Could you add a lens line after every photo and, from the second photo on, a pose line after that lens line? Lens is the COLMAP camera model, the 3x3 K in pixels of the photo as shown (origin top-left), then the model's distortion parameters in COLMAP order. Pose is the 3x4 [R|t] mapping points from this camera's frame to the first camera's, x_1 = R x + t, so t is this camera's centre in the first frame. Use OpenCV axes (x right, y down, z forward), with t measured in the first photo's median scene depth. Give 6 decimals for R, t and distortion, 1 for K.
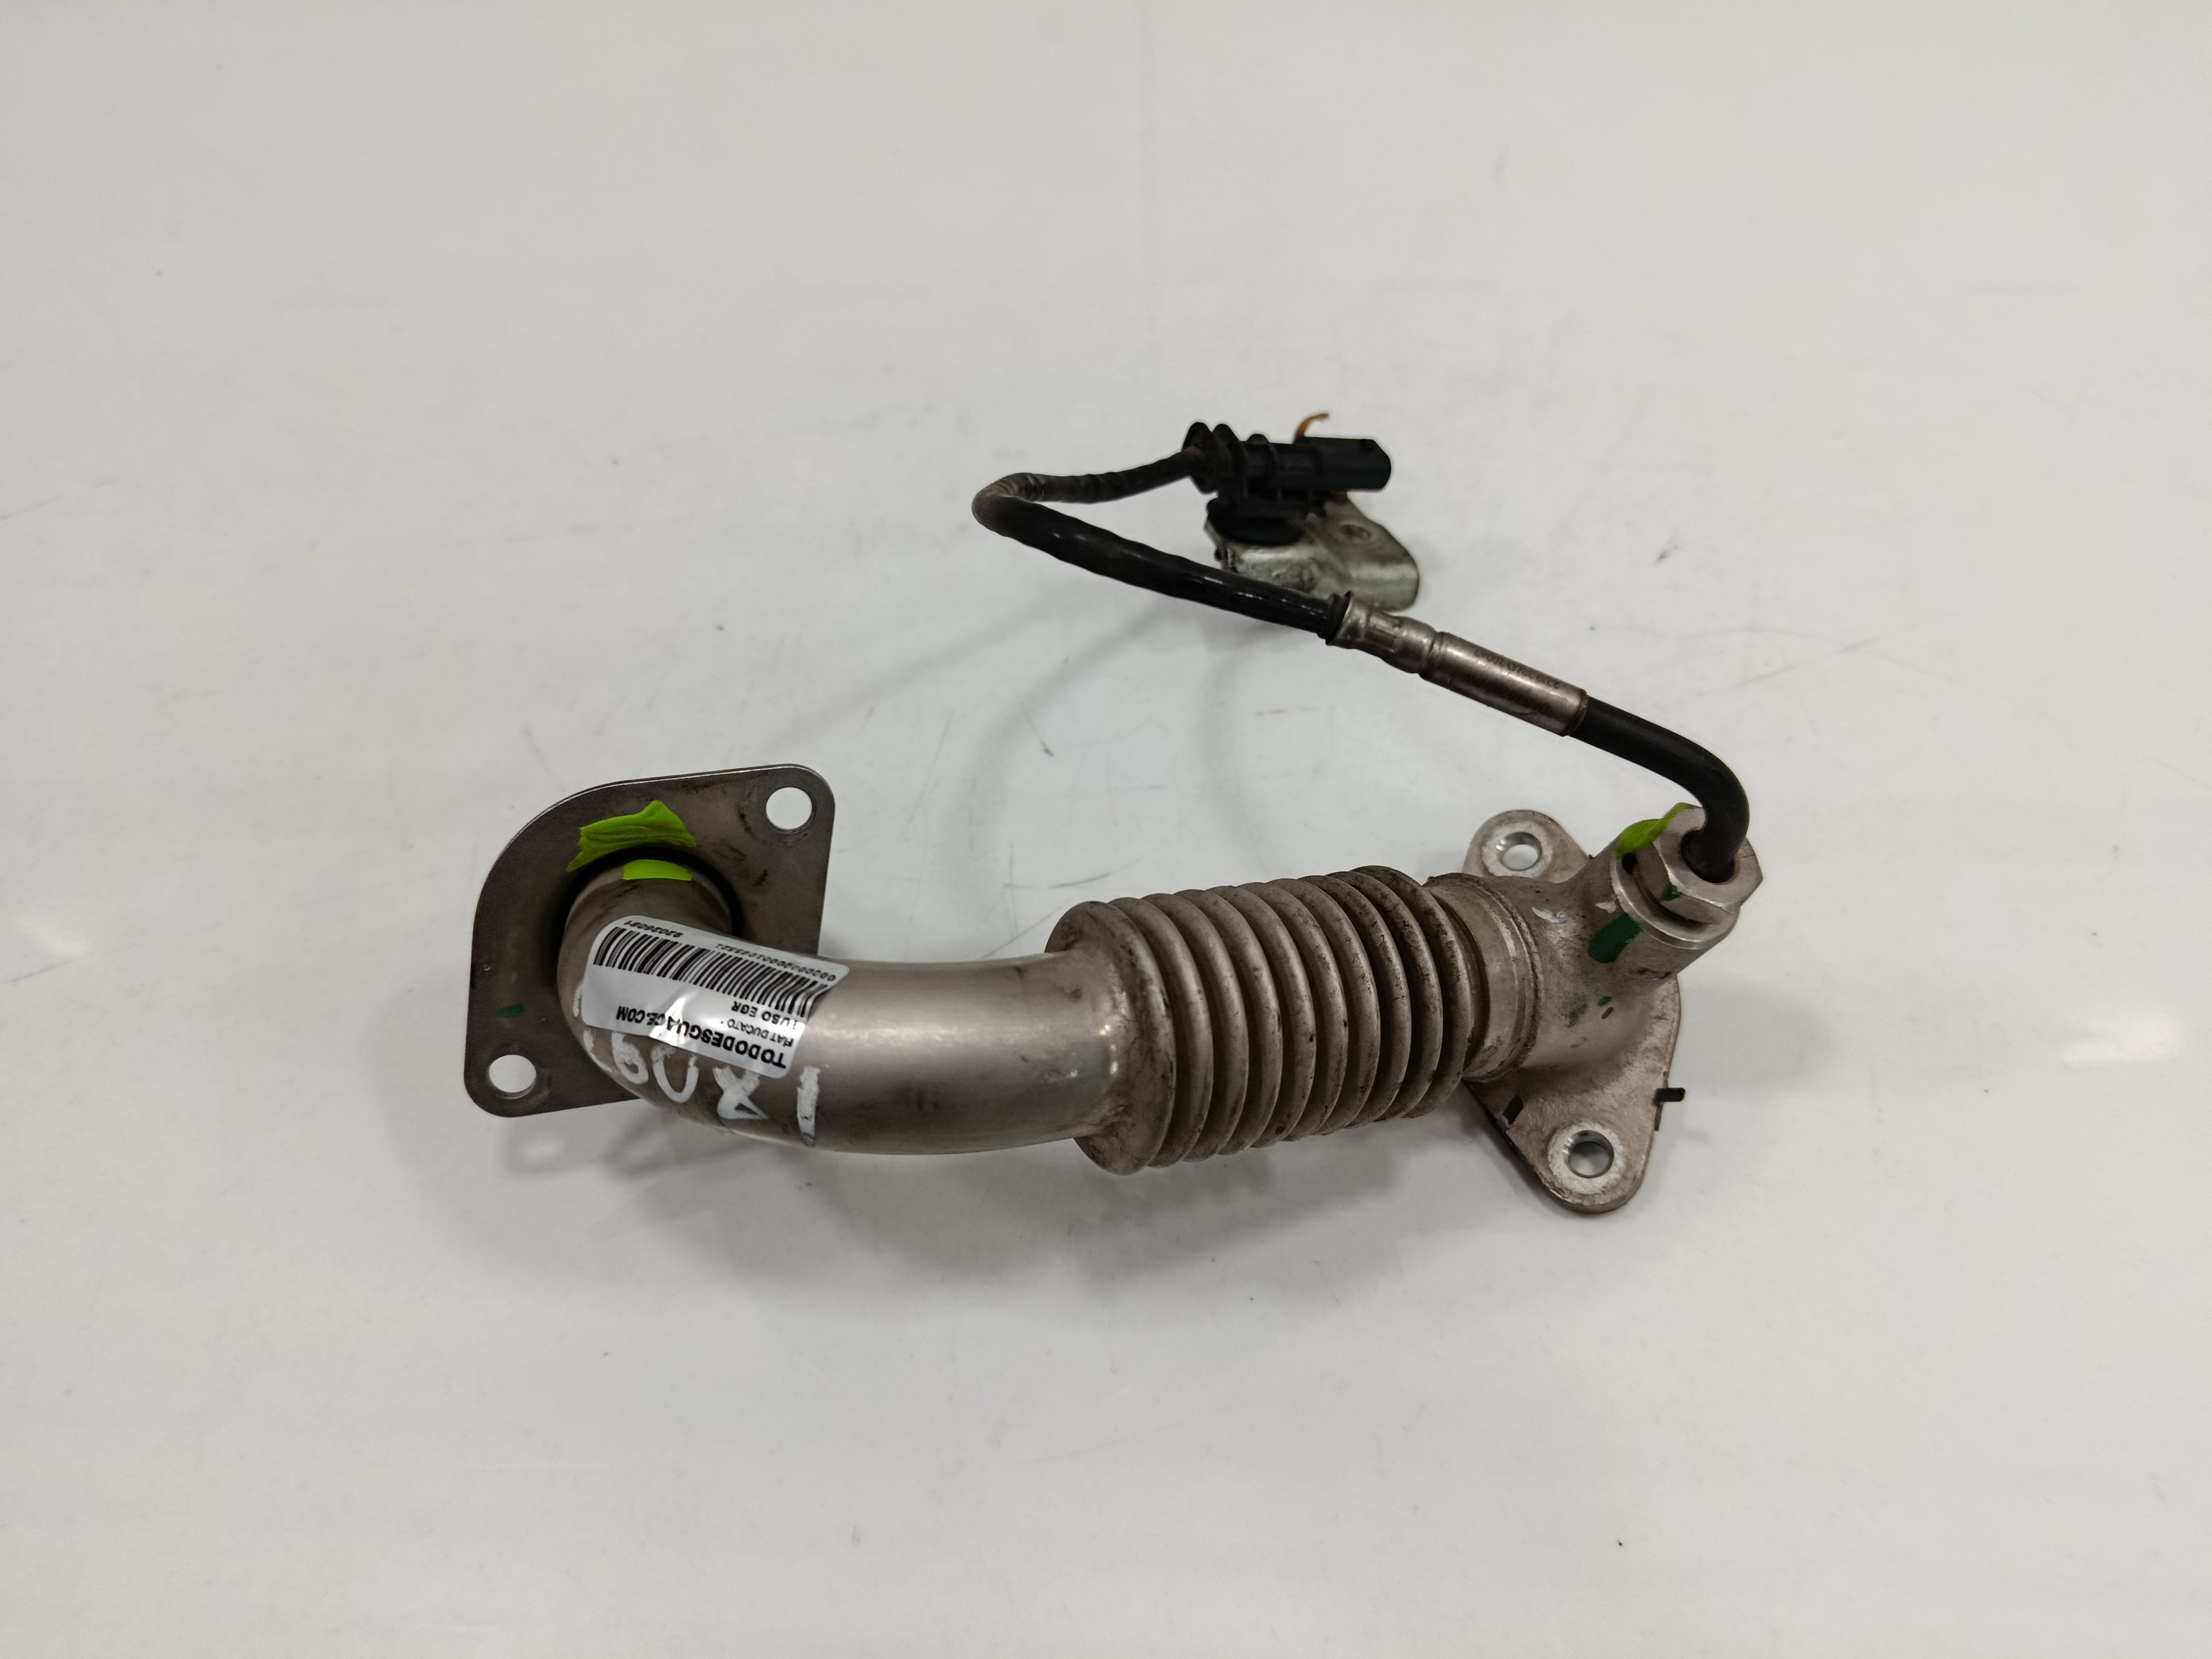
lens RADIAL K [[1526.3, 0, 1100.3], [0, 1526.3, 819.5], [0, 0, 1]] dist [-0.021285, -0.012934]
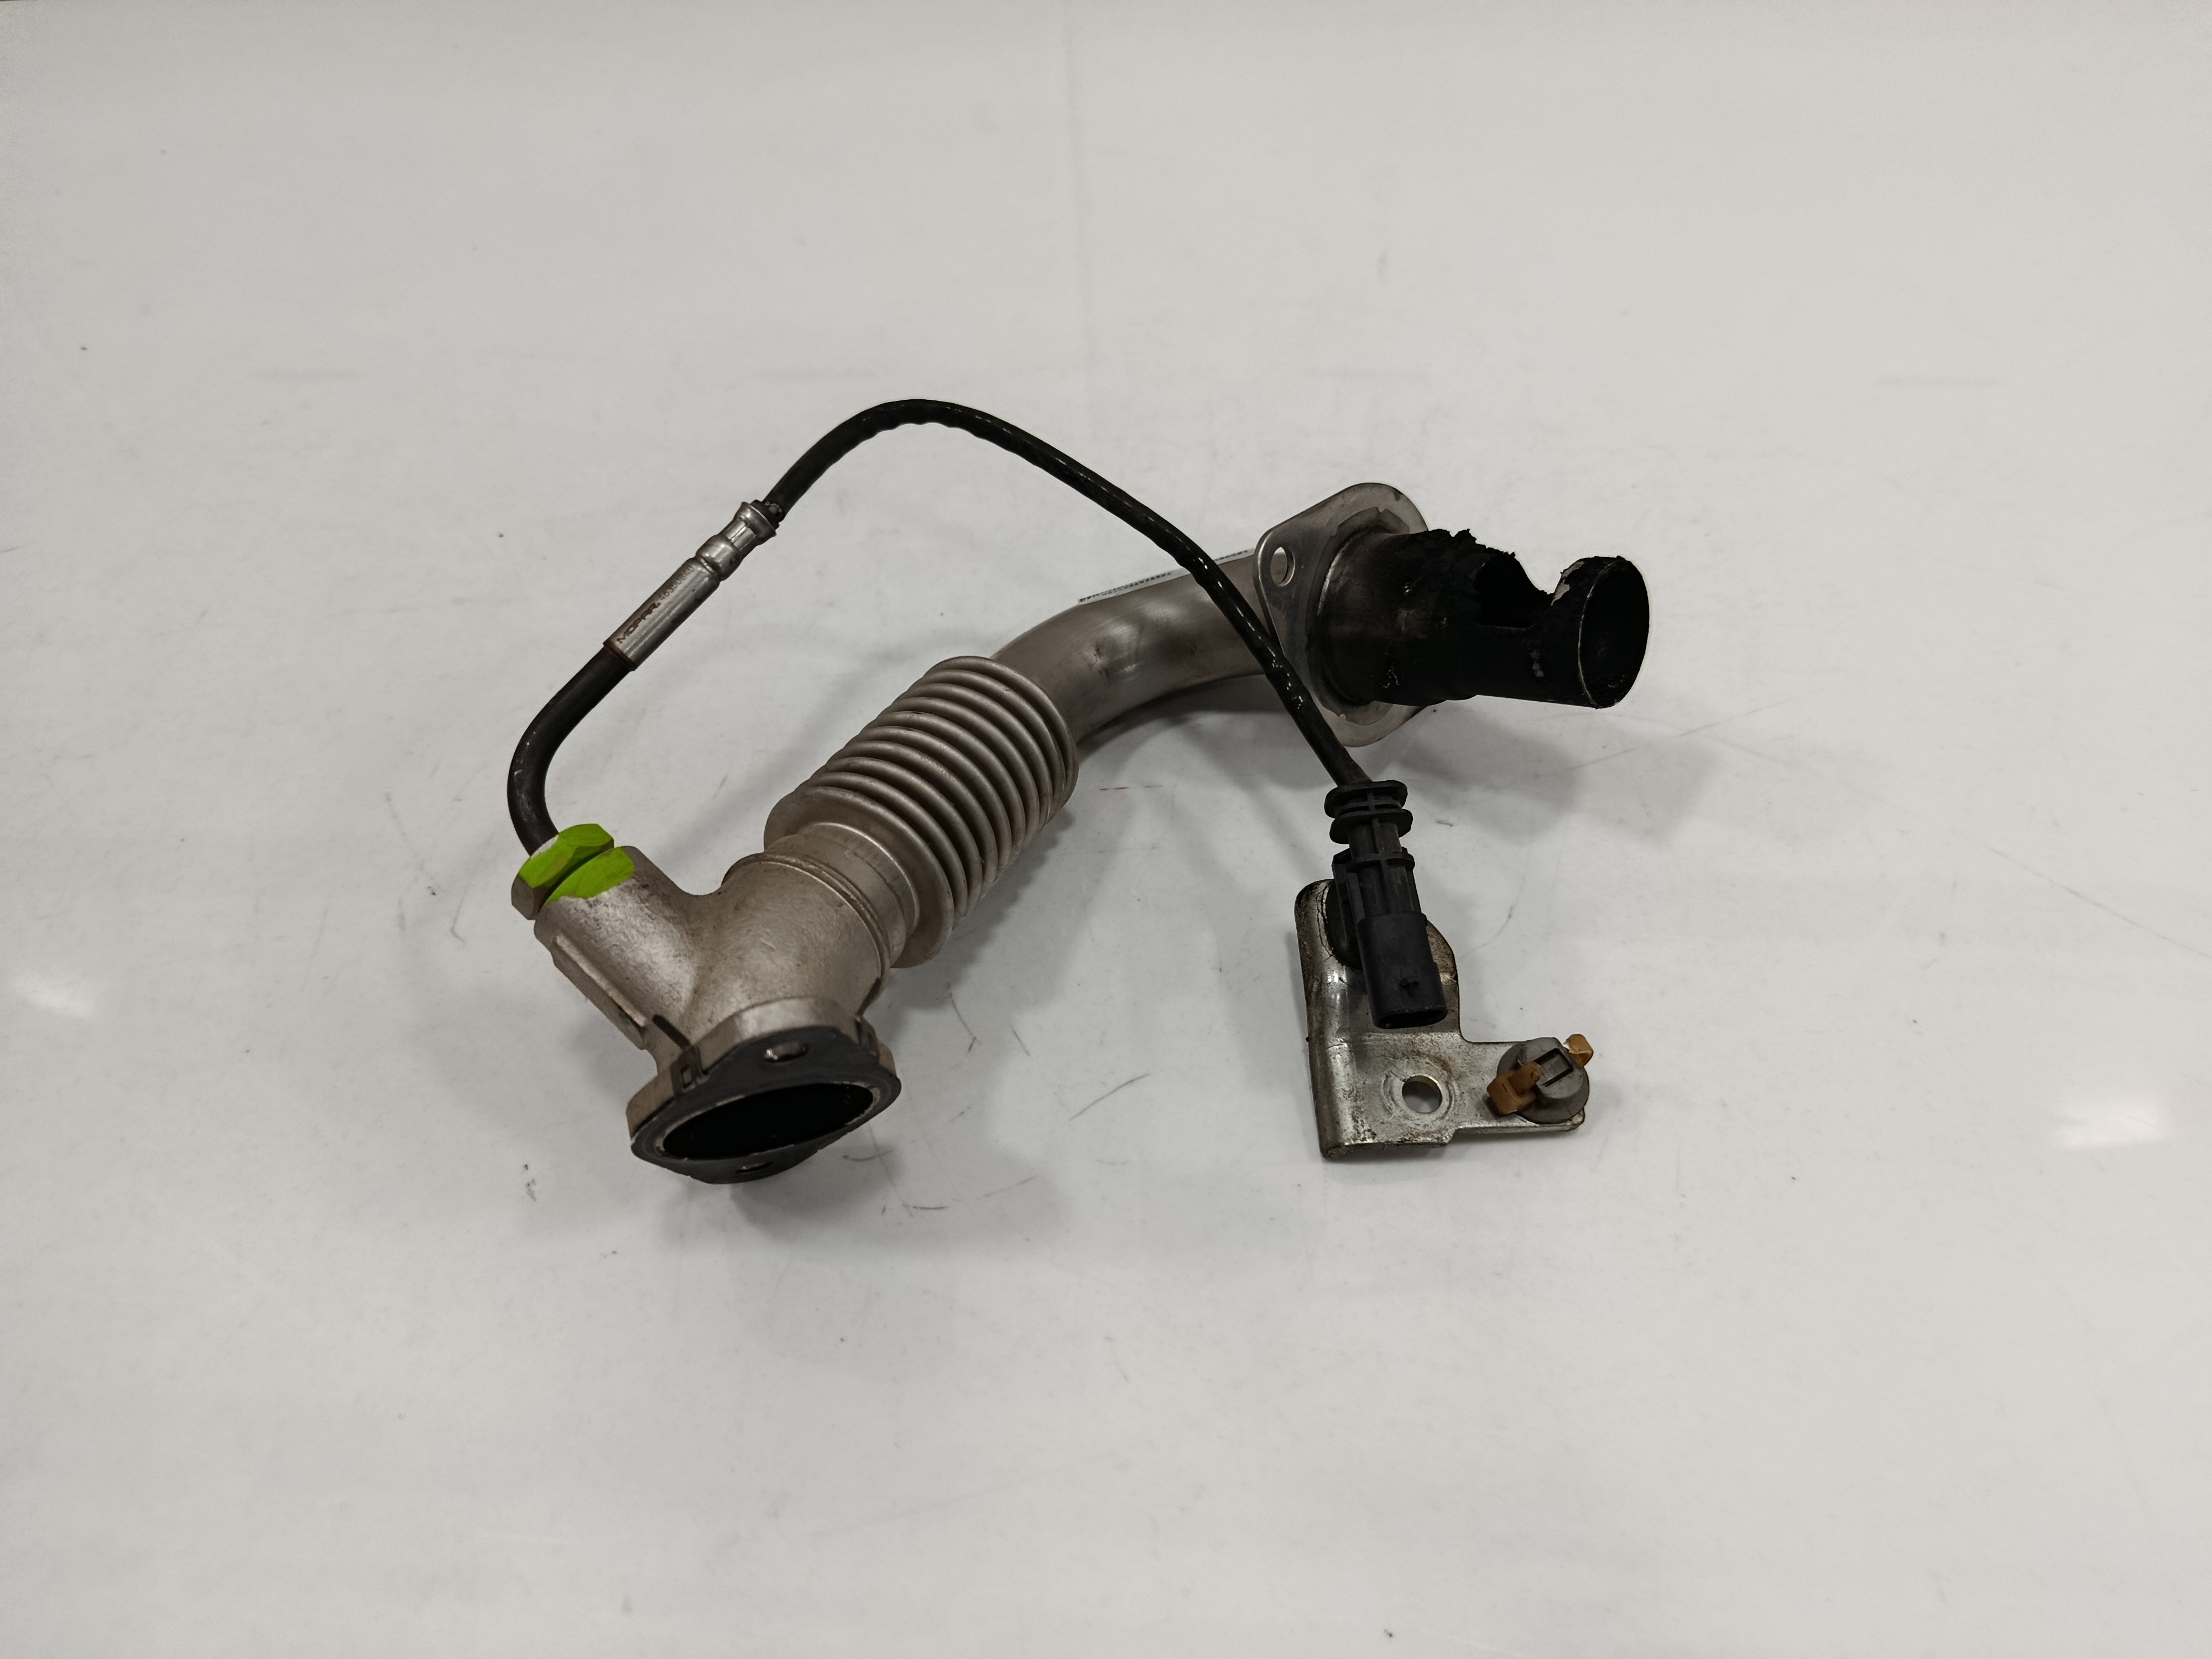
lens RADIAL K [[1526.3, 0, 1096.3], [0, 1526.3, 816.2], [0, 0, 1]] dist [-0.021285, -0.012934]
pose [[0.999846, 0.013872, -0.010779, 0.127331], [-0.014371, 0.998760, -0.047667, -0.004163], [0.010104, 0.047814, 0.998805, -0.014317]]
